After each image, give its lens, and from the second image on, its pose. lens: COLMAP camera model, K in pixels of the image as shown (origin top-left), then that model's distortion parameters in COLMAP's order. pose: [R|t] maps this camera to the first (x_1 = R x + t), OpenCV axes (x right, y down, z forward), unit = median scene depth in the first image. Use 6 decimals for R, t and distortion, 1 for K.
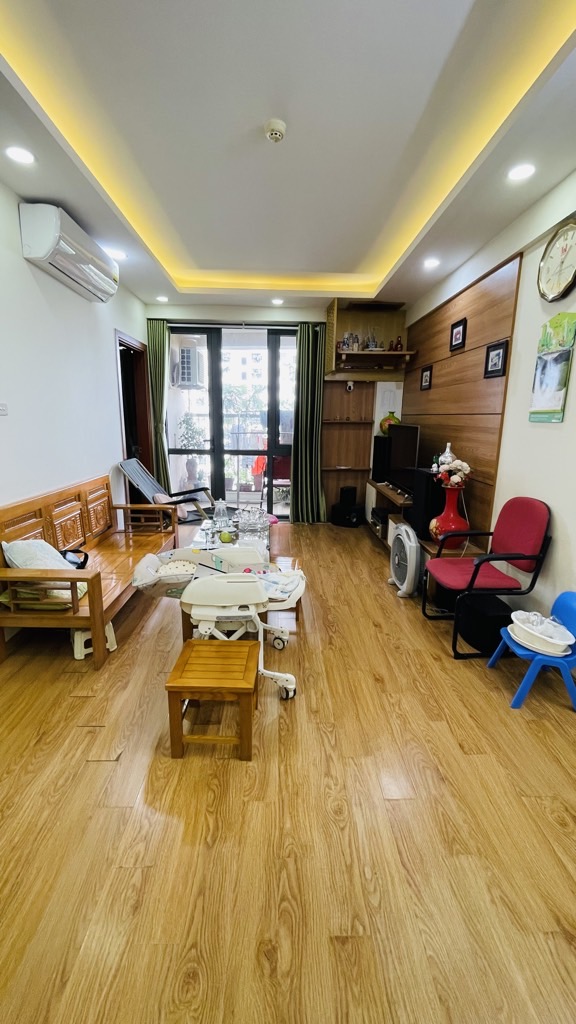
lens RADIAL K [[412.3, 0, 288.3], [0, 412.3, 506.9], [0, 0, 1]] dist [-0.002561, 0.000013]
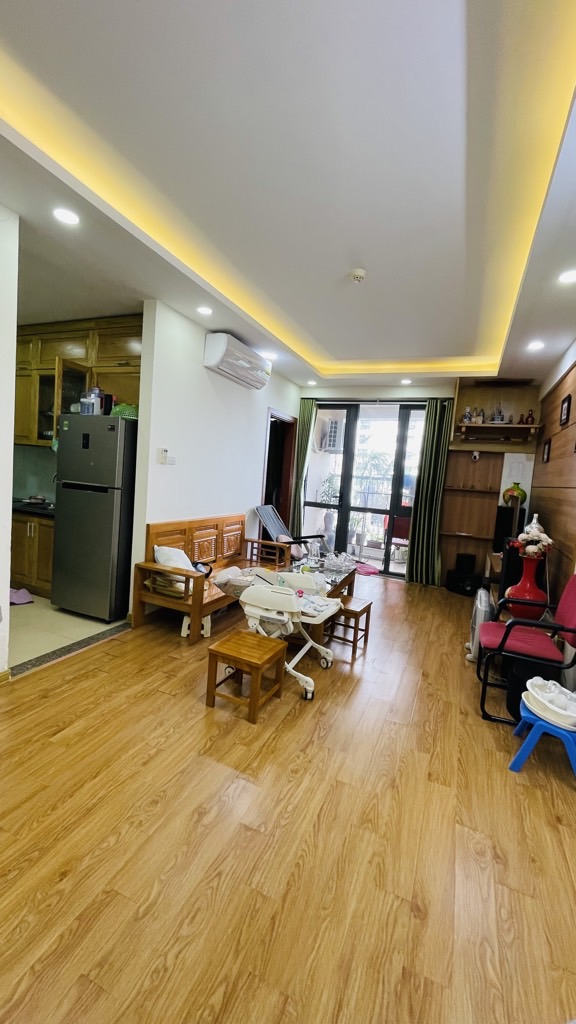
lens RADIAL K [[412.3, 0, 288.3], [0, 412.3, 506.9], [0, 0, 1]] dist [-0.002561, 0.000013]
pose [[0.907342, 0.089878, -0.410674, 0.187923], [-0.150979, 0.981373, -0.118794, 0.027807], [0.392347, 0.169790, 0.904011, -0.105908]]
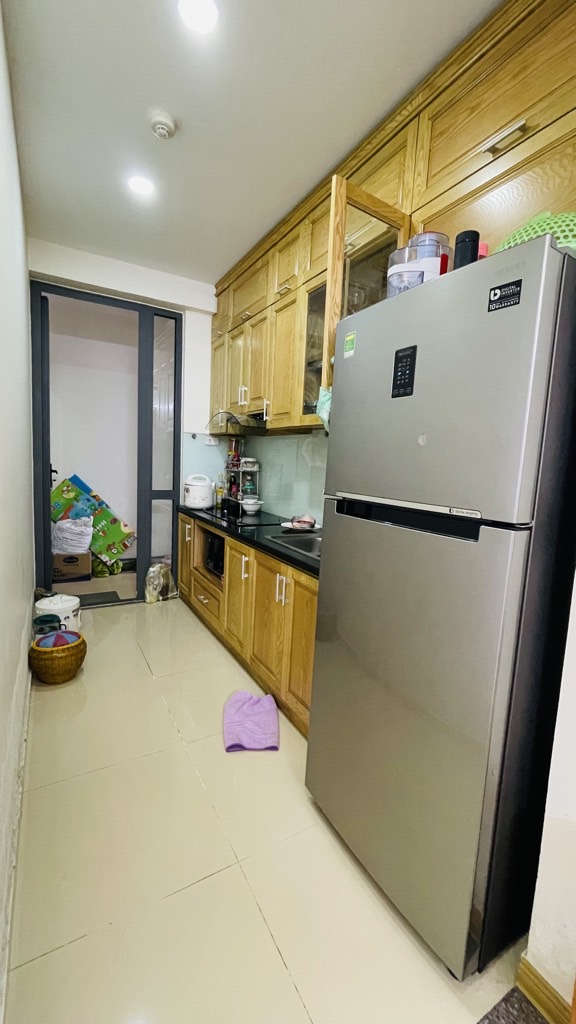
lens RADIAL K [[412.3, 0, 288.3], [0, 412.3, 506.9], [0, 0, 1]] dist [-0.002561, 0.000013]
pose [[0.481474, 0.101313, -0.870585, -0.302777], [-0.224093, 0.974511, -0.010526, -0.031217], [0.847328, 0.200160, 0.491905, 0.264343]]
